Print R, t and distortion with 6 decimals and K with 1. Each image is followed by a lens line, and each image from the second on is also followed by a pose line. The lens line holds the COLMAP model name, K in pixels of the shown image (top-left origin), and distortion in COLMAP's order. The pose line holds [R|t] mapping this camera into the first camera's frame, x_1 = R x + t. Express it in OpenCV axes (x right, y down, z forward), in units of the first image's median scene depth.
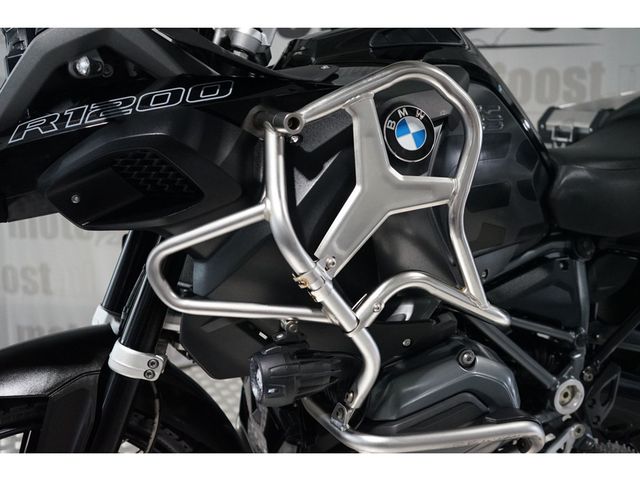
lens RADIAL K [[743.5, 0, 322.7], [0, 743.5, 243.8], [0, 0, 1]] dist [0.012966, 0.000000]
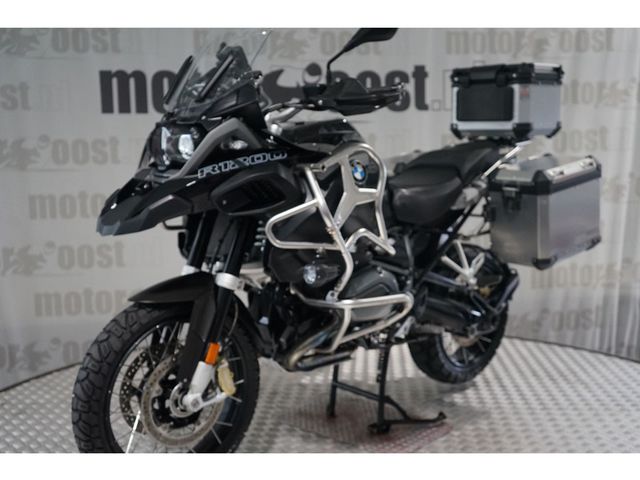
lens RADIAL K [[743.5, 0, 322.1], [0, 743.5, 245.0], [0, 0, 1]] dist [0.012966, 0.000000]
pose [[0.936779, -0.043828, 0.347165, -0.848007], [0.070262, 0.995479, -0.063917, 0.236109], [-0.342794, 0.084269, 0.935623, -1.212148]]
